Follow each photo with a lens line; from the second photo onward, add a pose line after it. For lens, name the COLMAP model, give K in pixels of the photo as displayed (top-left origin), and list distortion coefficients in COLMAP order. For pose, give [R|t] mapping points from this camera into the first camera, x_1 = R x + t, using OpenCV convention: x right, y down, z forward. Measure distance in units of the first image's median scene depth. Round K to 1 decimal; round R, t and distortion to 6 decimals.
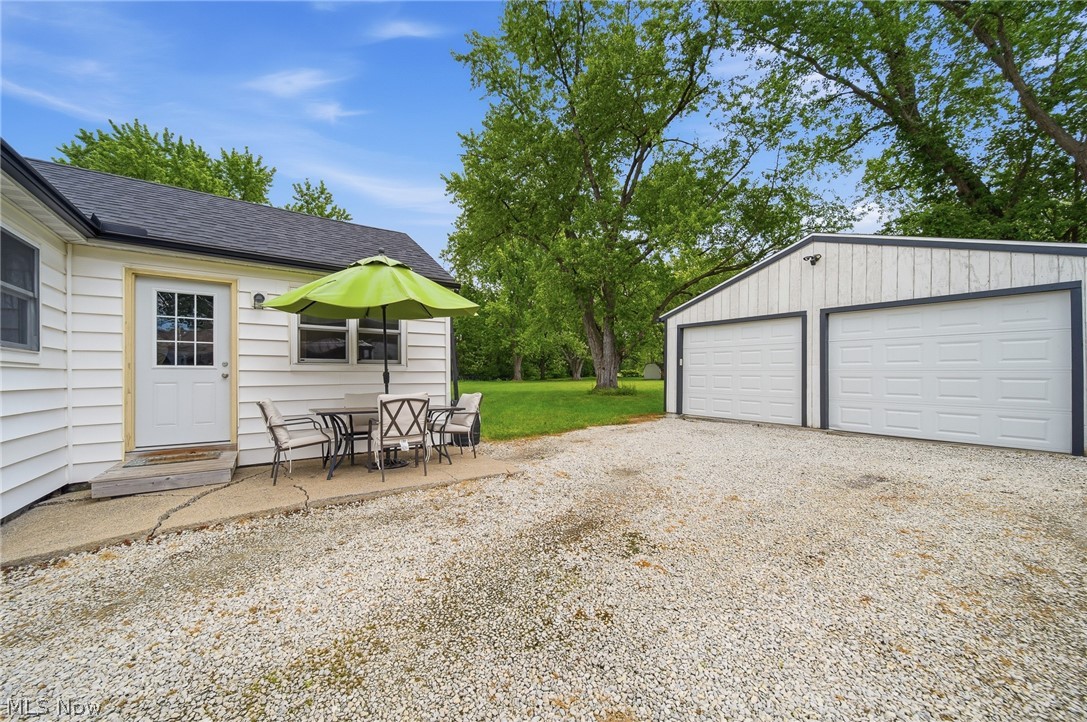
lens RADIAL K [[389.4, 0, 543.5], [0, 389.4, 361.0], [0, 0, 1]] dist [-0.002279, -0.000135]
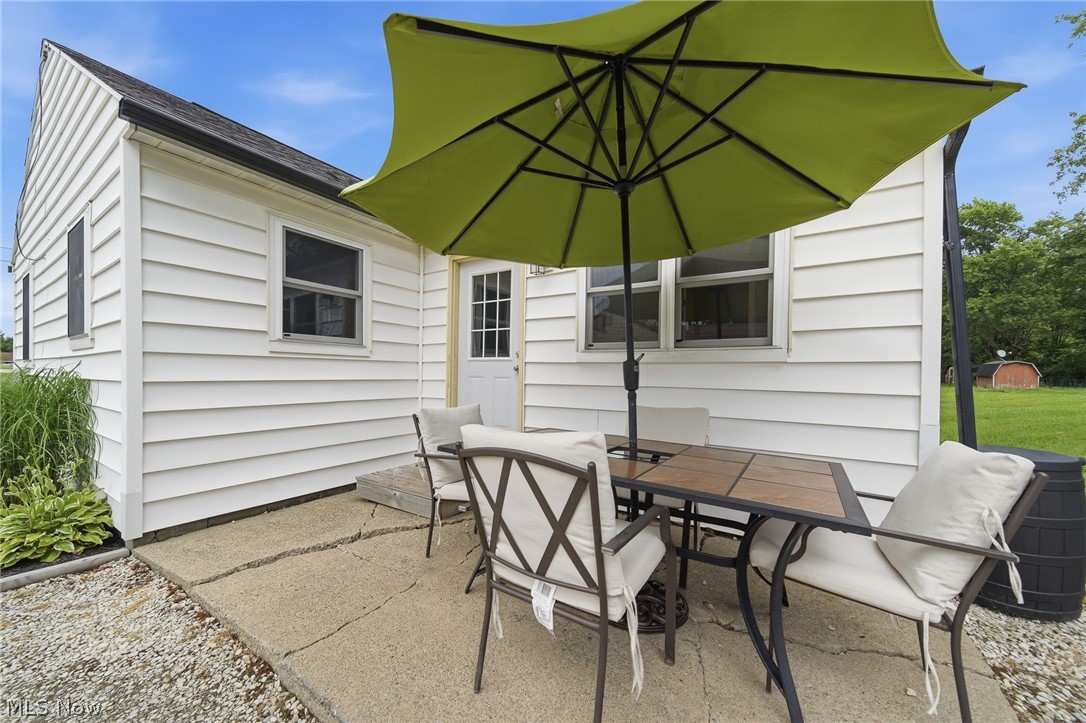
lens RADIAL K [[393.3, 0, 541.6], [0, 393.3, 371.1], [0, 0, 1]] dist [-0.000380, -0.000042]
pose [[0.363340, 0.009936, -0.931604, -0.058032], [0.023549, 0.999526, 0.019844, 0.023399], [0.931359, -0.029149, 0.362934, 0.649217]]
